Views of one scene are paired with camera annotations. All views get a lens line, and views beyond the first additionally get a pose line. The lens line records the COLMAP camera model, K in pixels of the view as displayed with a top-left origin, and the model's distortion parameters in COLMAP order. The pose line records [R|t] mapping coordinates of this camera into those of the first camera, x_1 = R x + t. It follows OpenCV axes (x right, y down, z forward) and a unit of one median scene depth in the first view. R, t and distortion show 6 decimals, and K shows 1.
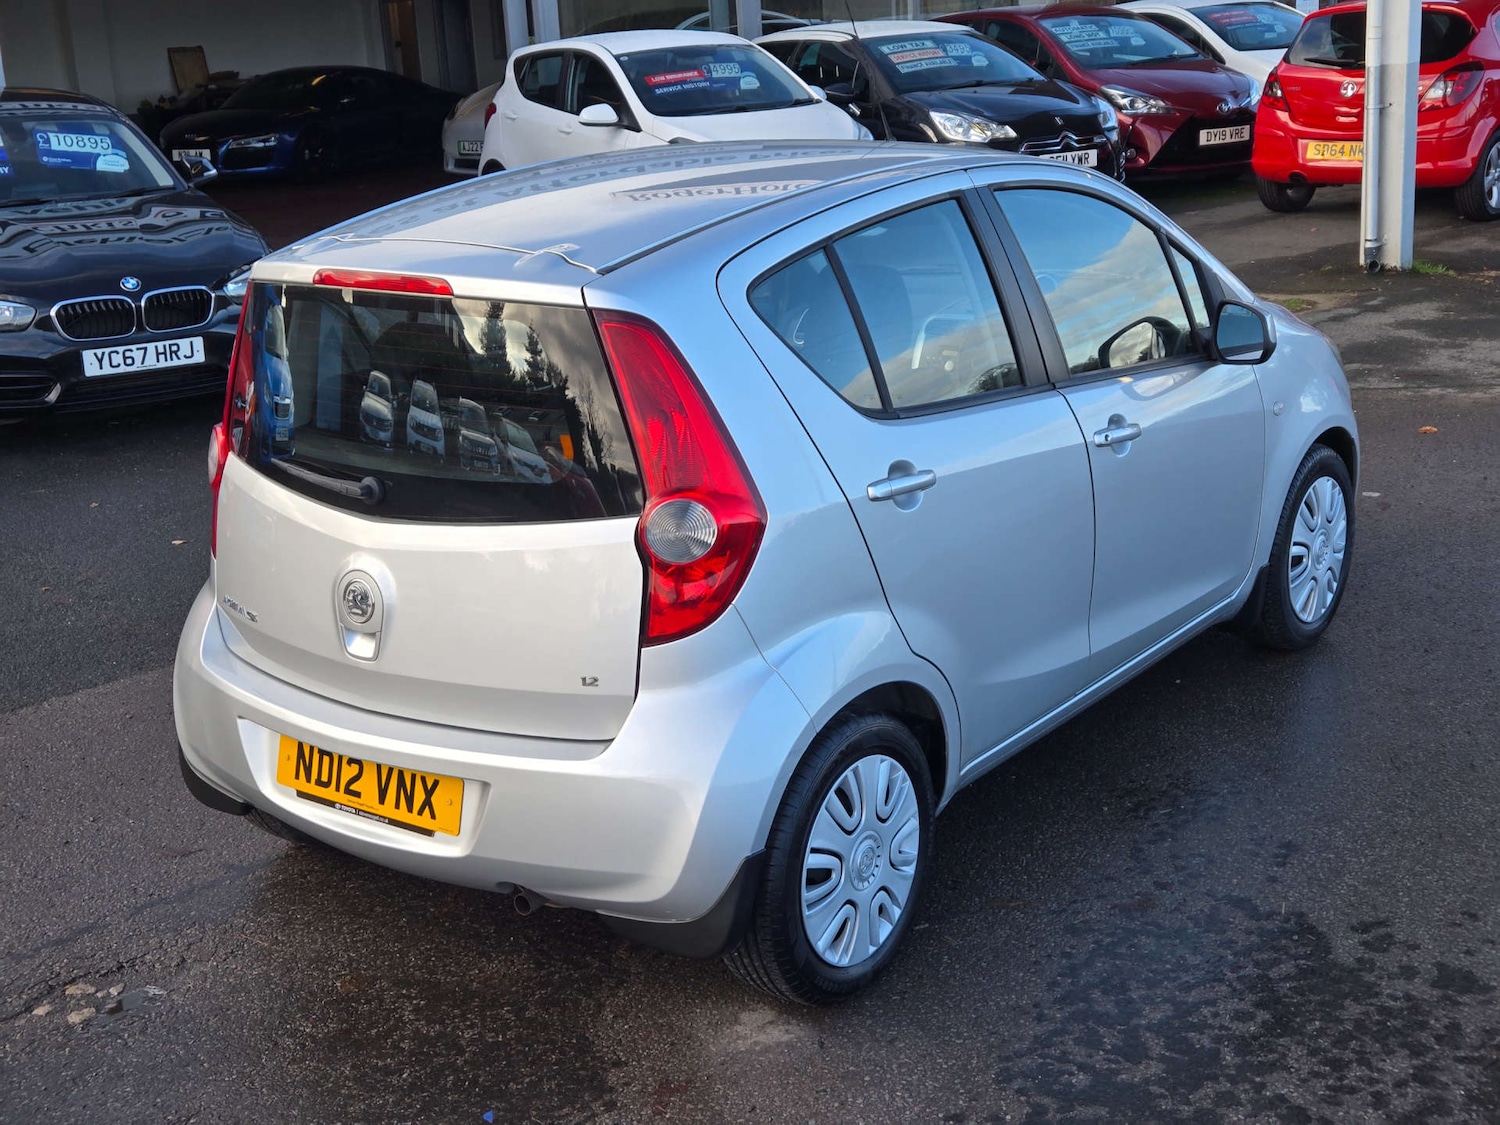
lens RADIAL K [[2026.3, 0, 785.5], [0, 2026.3, 589.0], [0, 0, 1]] dist [0.057260, 0.029689]
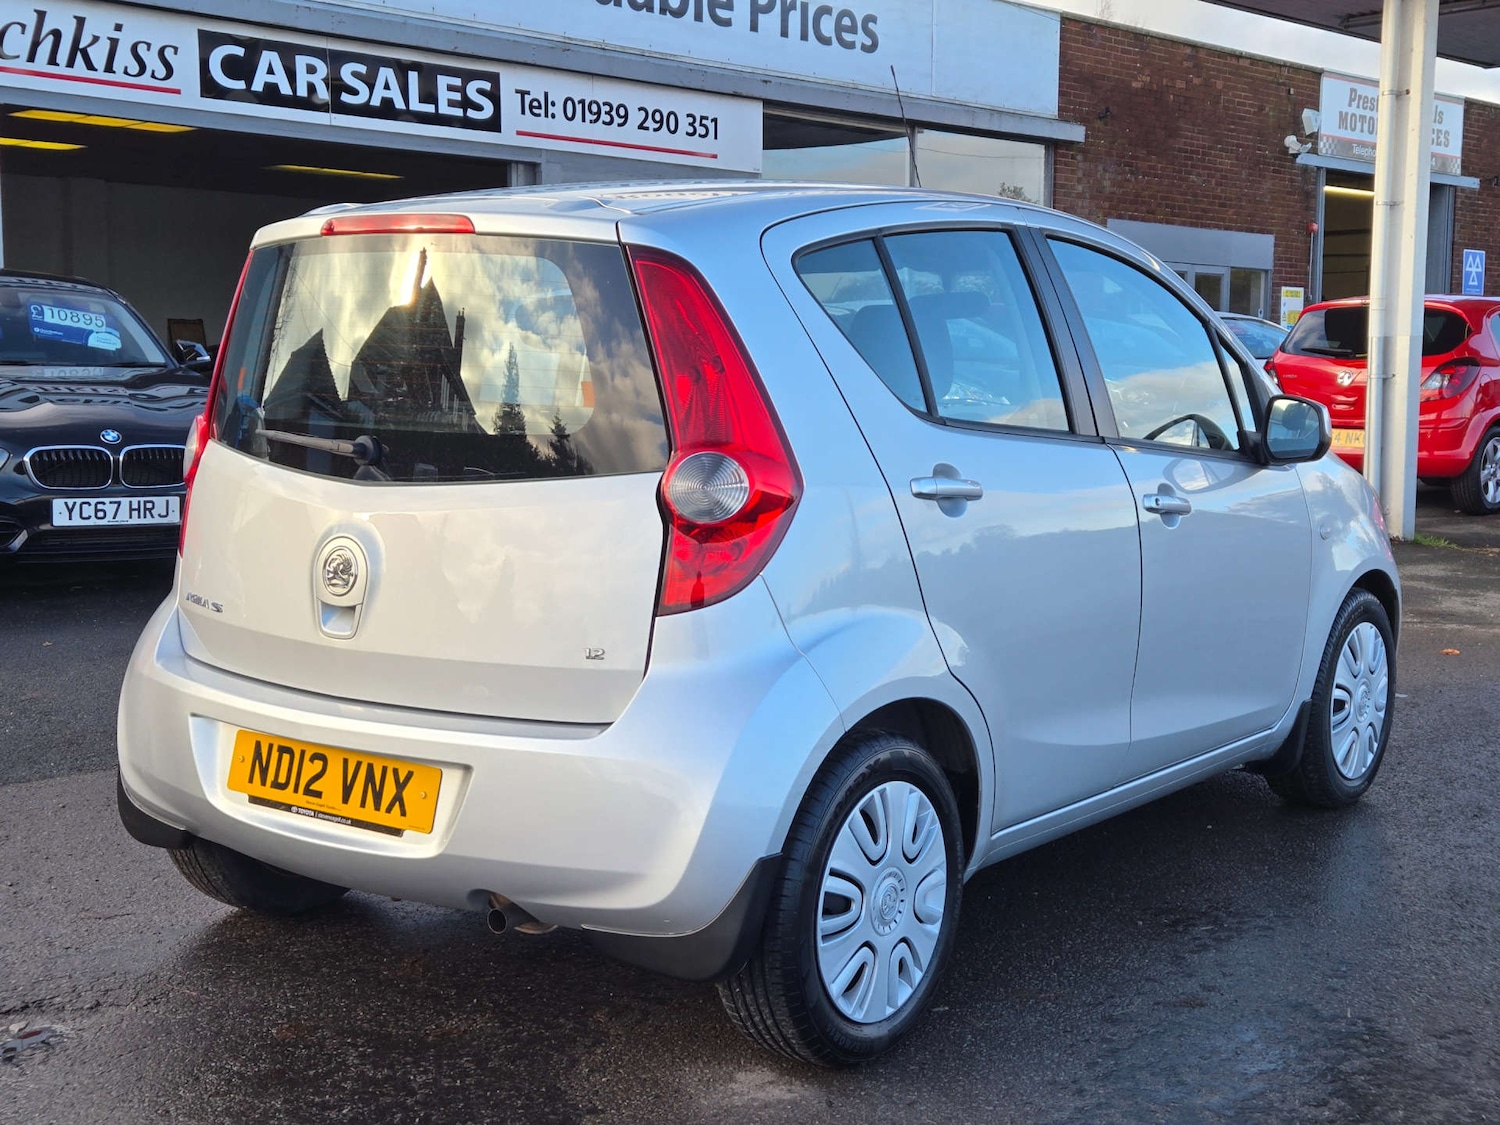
lens RADIAL K [[2066.1, 0, 787.9], [0, 2066.1, 558.9], [0, 0, 1]] dist [0.053599, 0.049044]
pose [[0.998281, 0.057726, 0.010177, -0.020827], [-0.055424, 0.986095, -0.156665, 0.124748], [-0.019079, 0.155832, 0.987599, 0.085532]]
